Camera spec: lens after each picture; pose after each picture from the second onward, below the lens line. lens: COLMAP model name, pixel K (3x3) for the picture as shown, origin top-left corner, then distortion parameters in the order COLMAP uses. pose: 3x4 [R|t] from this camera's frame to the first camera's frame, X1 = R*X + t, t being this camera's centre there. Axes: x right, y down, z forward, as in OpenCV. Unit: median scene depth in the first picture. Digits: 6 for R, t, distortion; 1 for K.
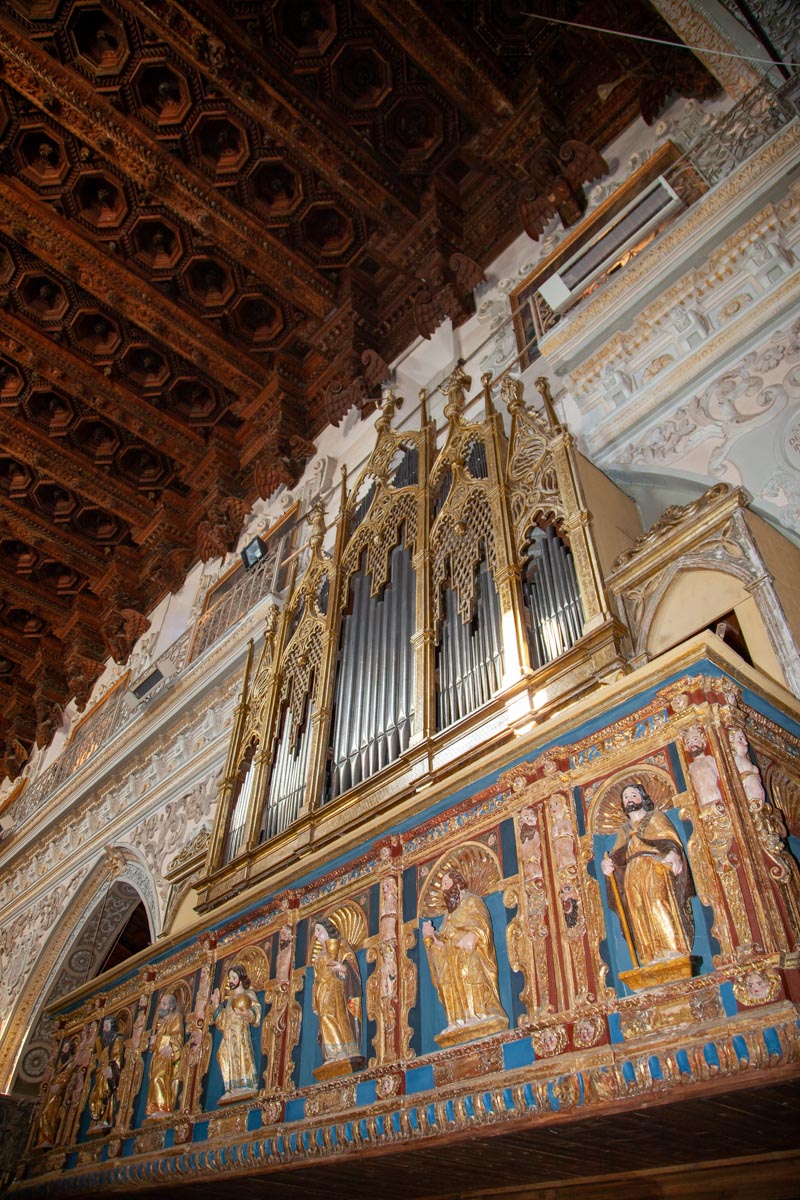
lens RADIAL K [[796.0, 0, 397.5], [0, 796.0, 598.1], [0, 0, 1]] dist [-0.064820, 0.010832]
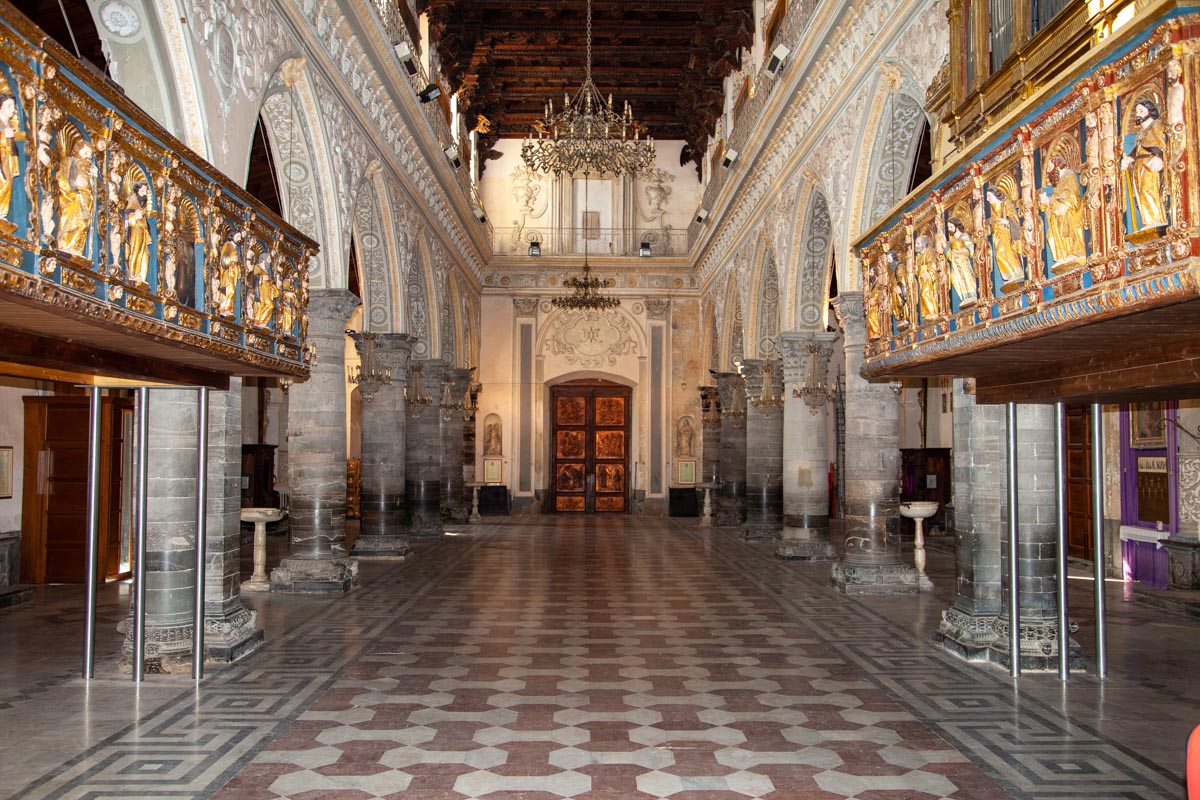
lens RADIAL K [[1088.1, 0, 599.5], [0, 1088.1, 399.6], [0, 0, 1]] dist [0.005520, 0.000000]
pose [[0.766806, -0.059884, -0.639079, 0.497022], [0.465782, 0.736971, 0.489816, -0.486532], [0.441651, -0.673266, 0.593007, -0.568681]]
